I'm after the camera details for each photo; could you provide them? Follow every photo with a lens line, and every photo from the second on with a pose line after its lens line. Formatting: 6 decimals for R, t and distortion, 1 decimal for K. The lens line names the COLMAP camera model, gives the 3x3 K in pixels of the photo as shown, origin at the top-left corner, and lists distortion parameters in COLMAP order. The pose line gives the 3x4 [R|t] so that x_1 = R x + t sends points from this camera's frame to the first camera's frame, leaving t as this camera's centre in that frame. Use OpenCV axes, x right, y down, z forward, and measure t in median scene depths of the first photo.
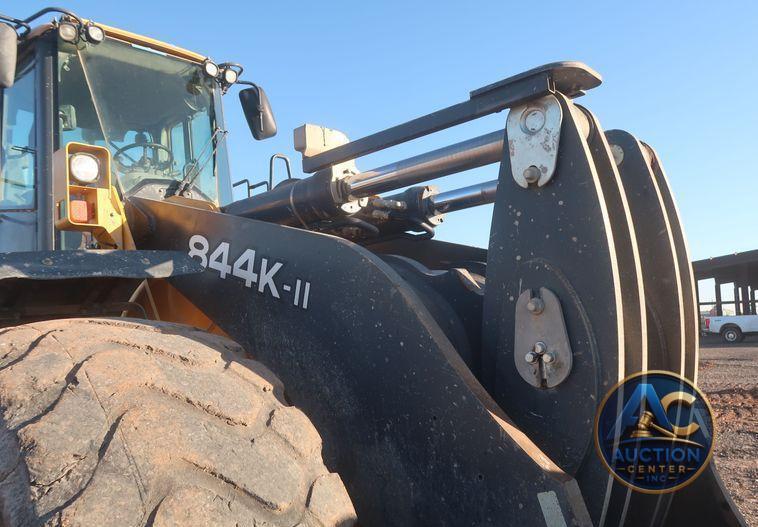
lens RADIAL K [[582.7, 0, 379.1], [0, 582.7, 280.3], [0, 0, 1]] dist [-0.027576, 0.004689]
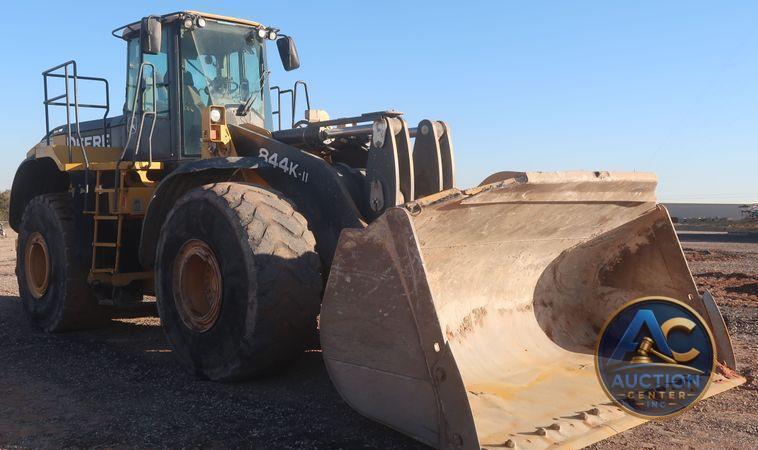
lens RADIAL K [[764.0, 0, 379.0], [0, 764.0, 225.0], [0, 0, 1]] dist [-0.003753, 0.004235]
pose [[0.996465, 0.058646, -0.060159, 0.439156], [-0.051694, 0.992449, 0.111235, -0.168358], [0.066228, -0.107732, 0.991972, -2.540185]]
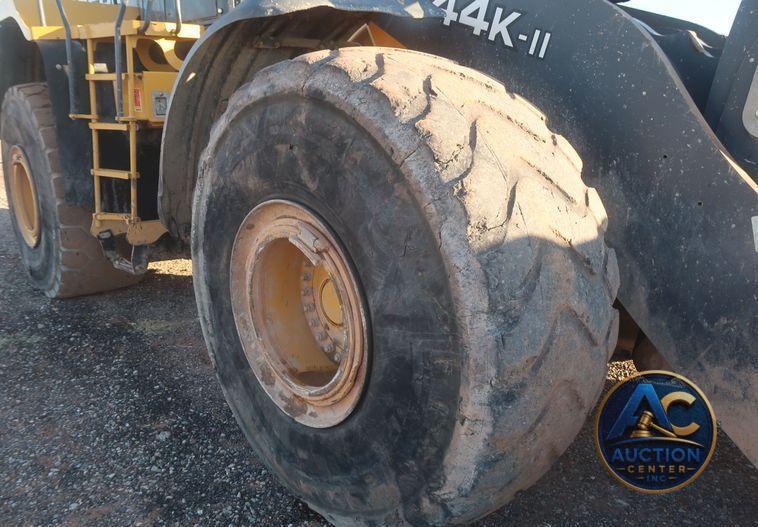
lens RADIAL K [[582.7, 0, 379.1], [0, 582.7, 280.3], [0, 0, 1]] dist [-0.027576, 0.004689]
pose [[0.993912, 0.098115, -0.050128, -0.339322], [-0.073171, 0.927948, 0.365455, 0.061367], [0.082373, -0.359563, 0.929478, -0.230737]]
